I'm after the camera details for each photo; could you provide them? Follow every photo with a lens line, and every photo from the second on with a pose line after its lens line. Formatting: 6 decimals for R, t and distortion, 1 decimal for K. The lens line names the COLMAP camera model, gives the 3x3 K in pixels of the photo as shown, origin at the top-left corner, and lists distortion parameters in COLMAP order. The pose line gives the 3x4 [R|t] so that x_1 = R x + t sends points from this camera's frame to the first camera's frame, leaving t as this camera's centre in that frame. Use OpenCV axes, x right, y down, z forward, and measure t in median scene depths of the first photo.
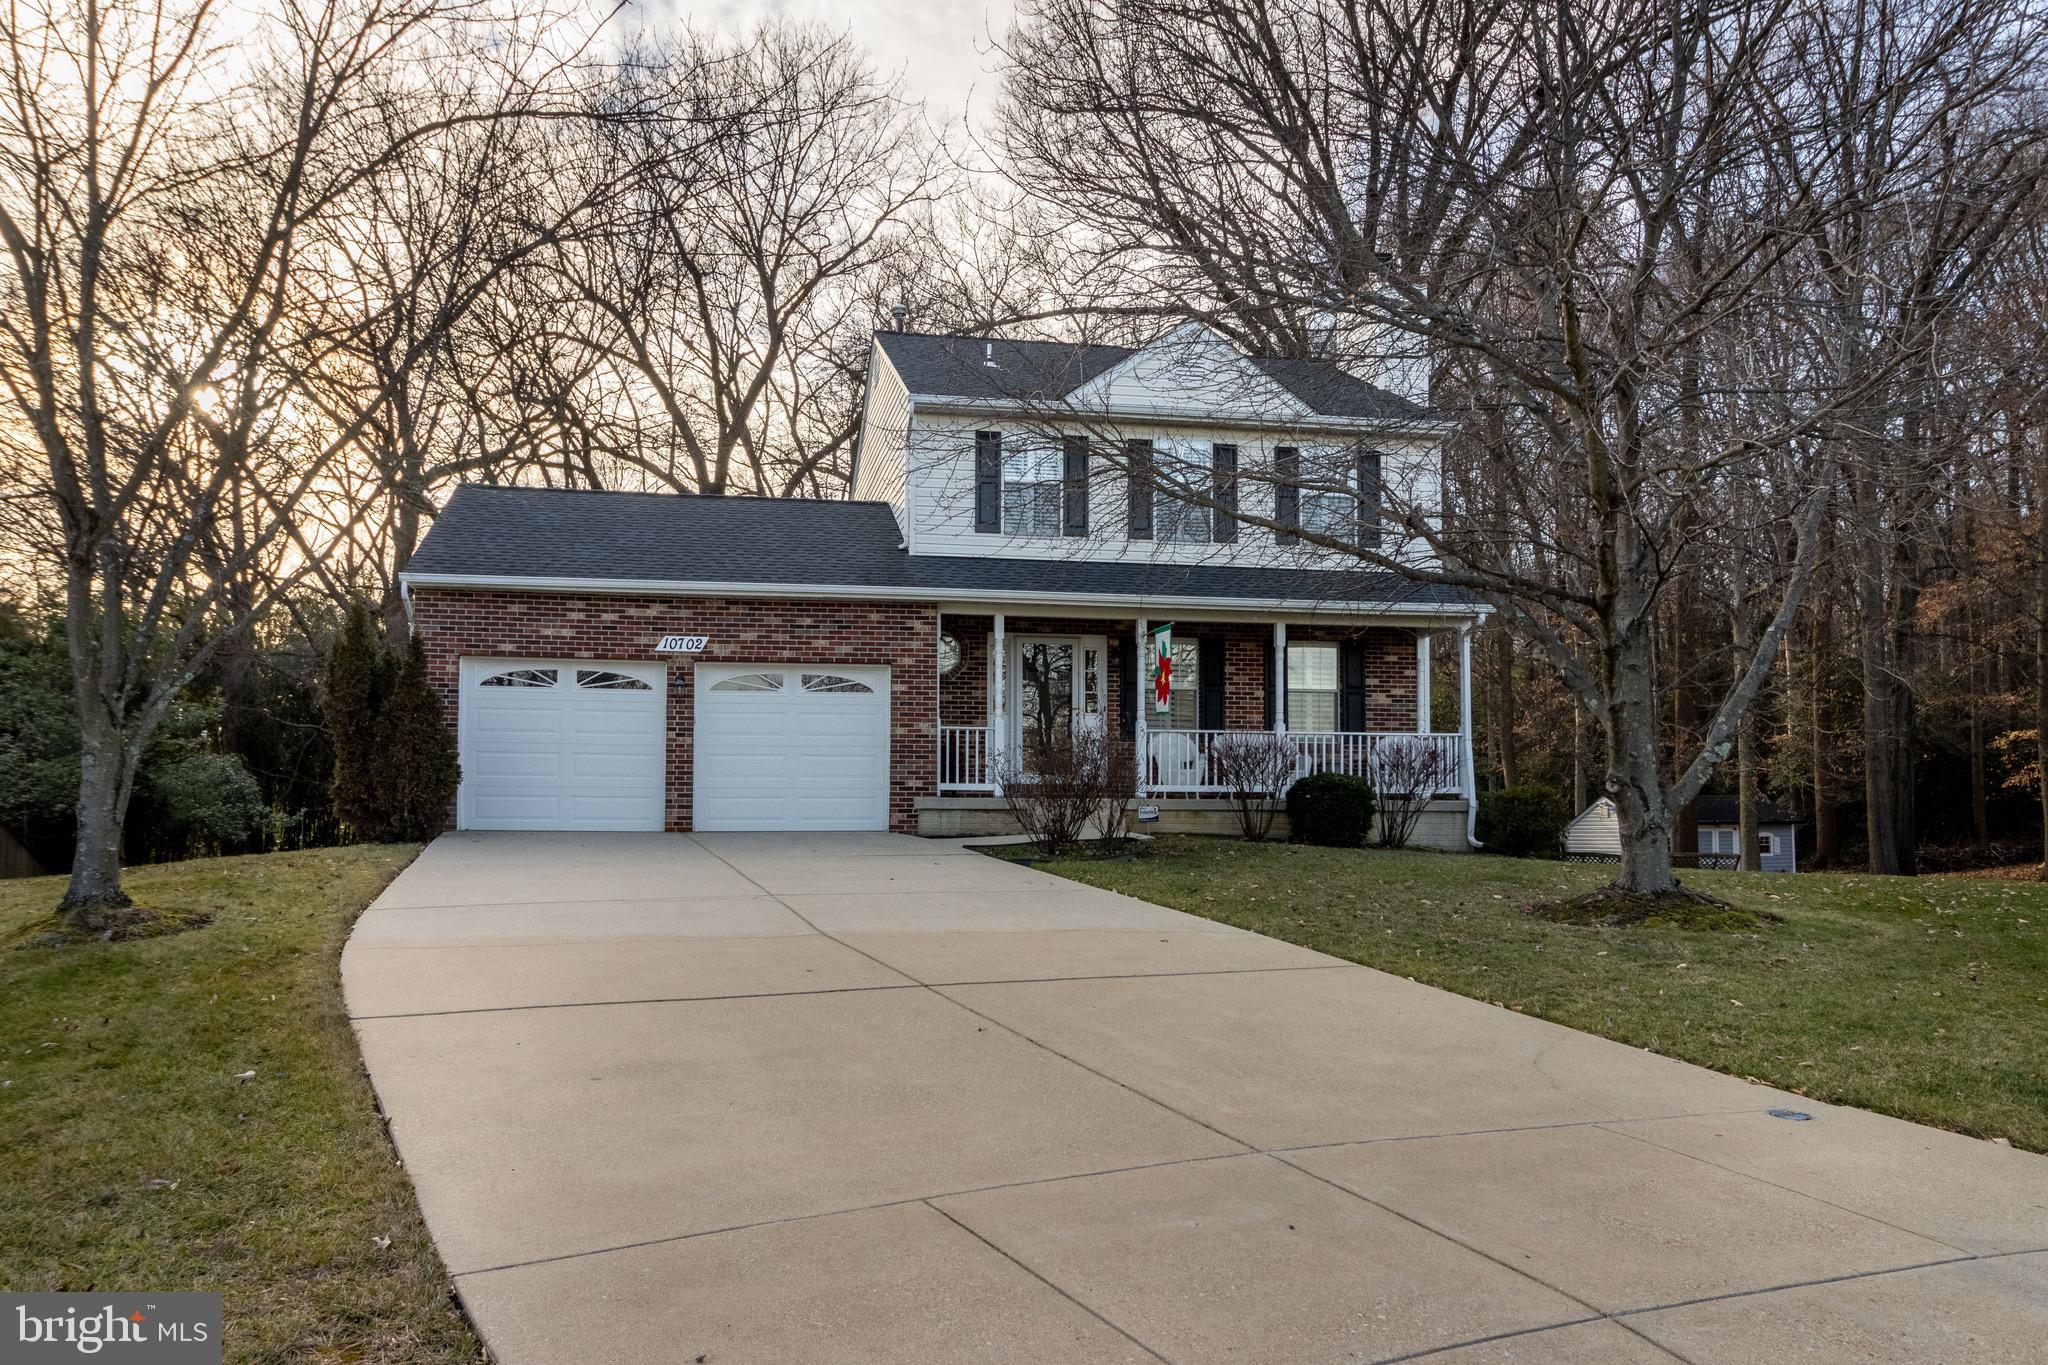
lens RADIAL K [[1443.6, 0, 1024.4], [0, 1443.6, 789.5], [0, 0, 1]] dist [0.000407, 0.000577]
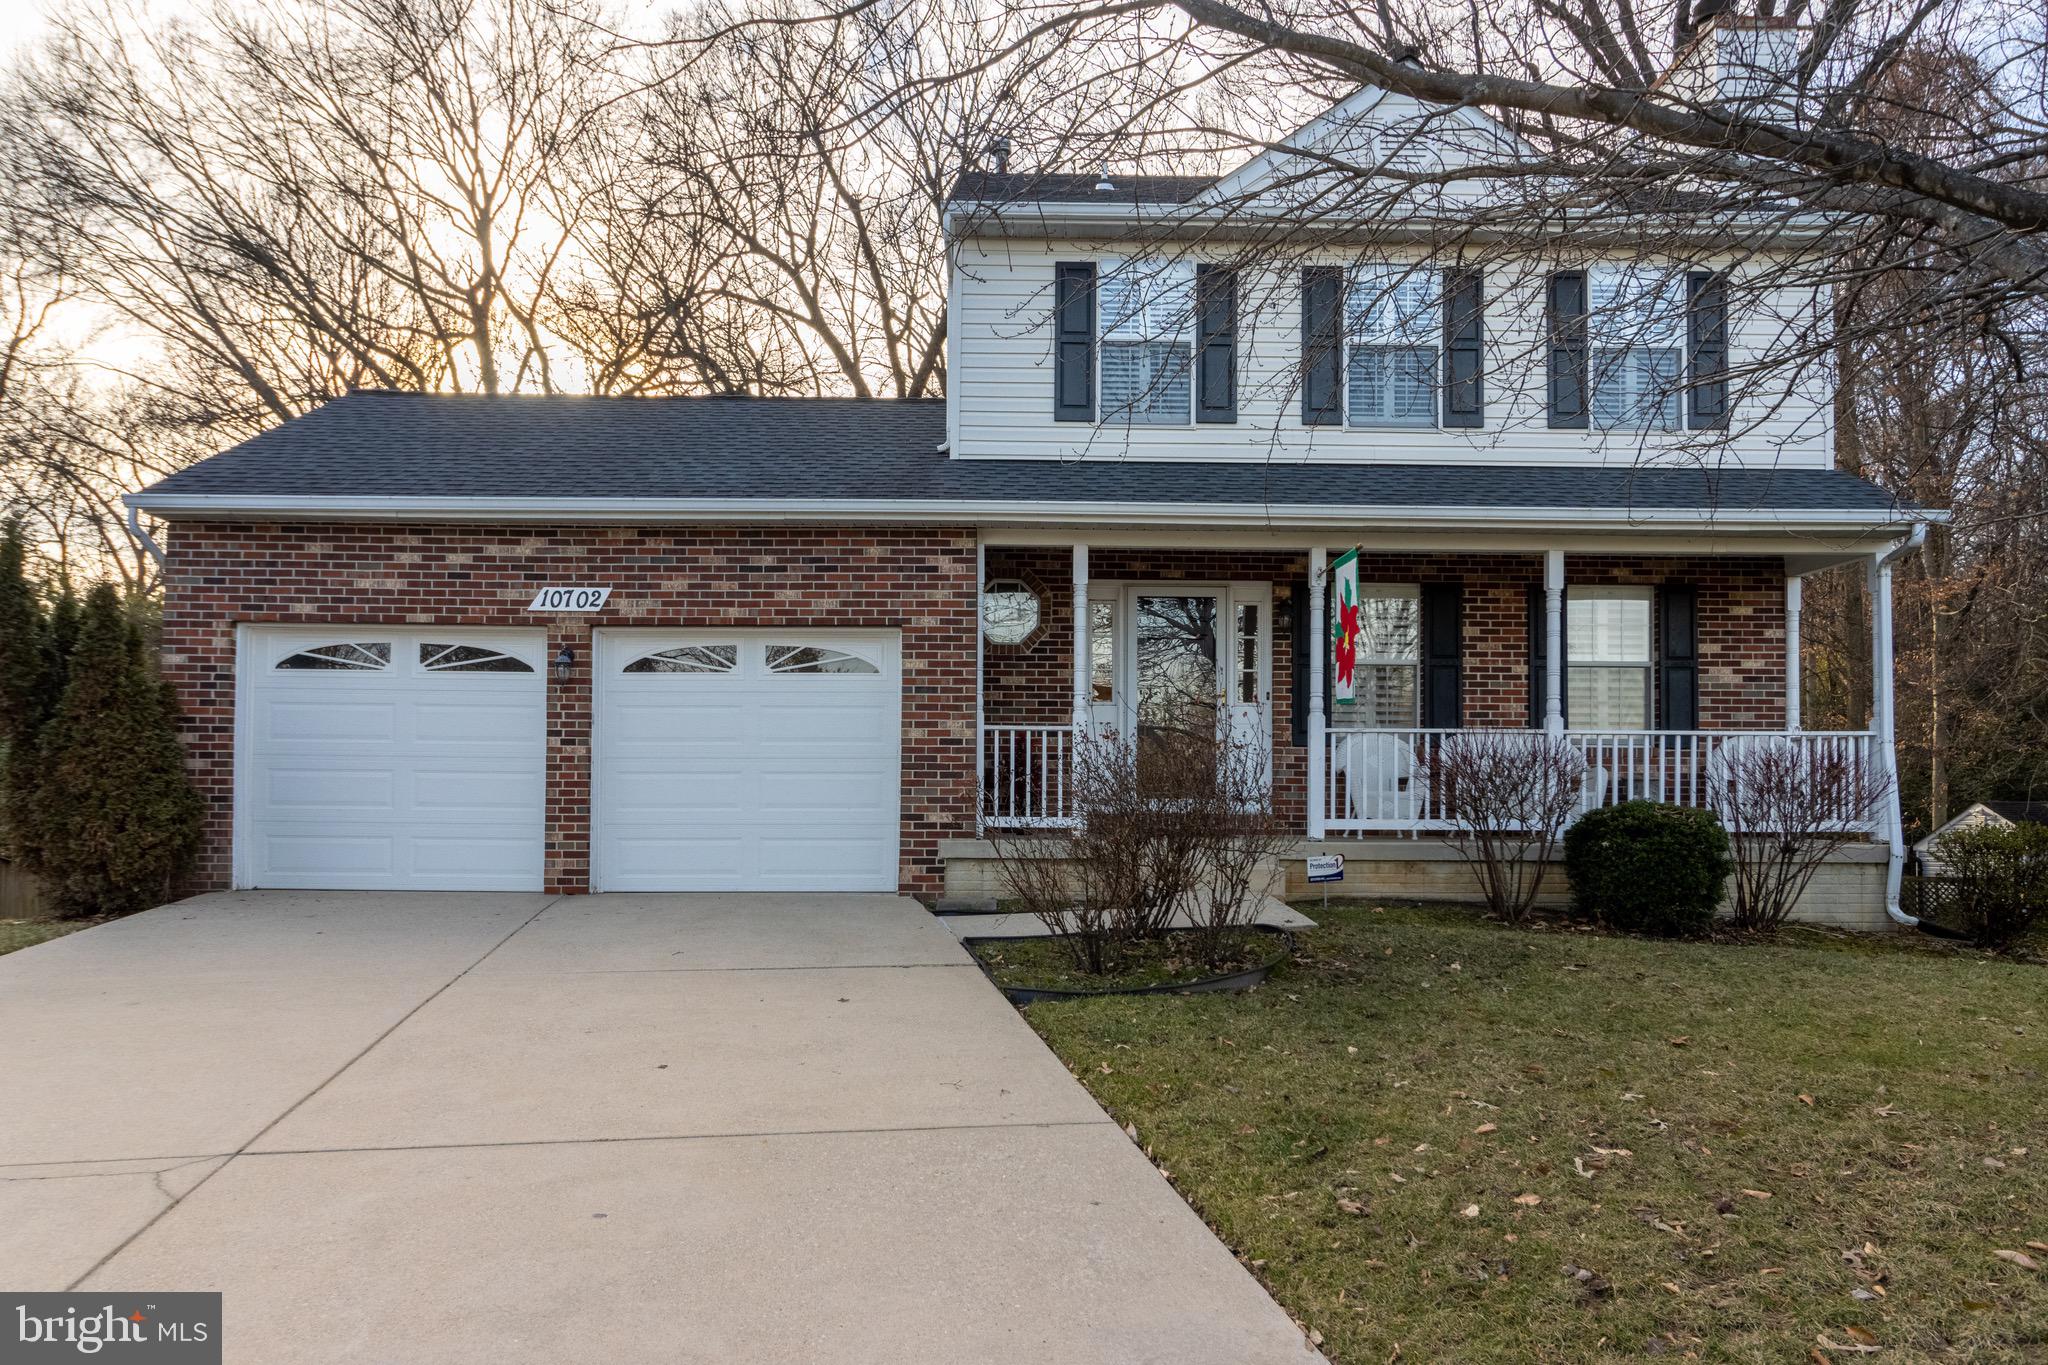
lens RADIAL K [[1443.6, 0, 1024.4], [0, 1443.6, 789.5], [0, 0, 1]] dist [0.000407, 0.000577]
pose [[0.984336, 0.001633, -0.176292, 0.068198], [-0.000900, 0.999991, 0.004238, -0.018509], [0.176298, -0.004013, 0.984329, 0.382180]]
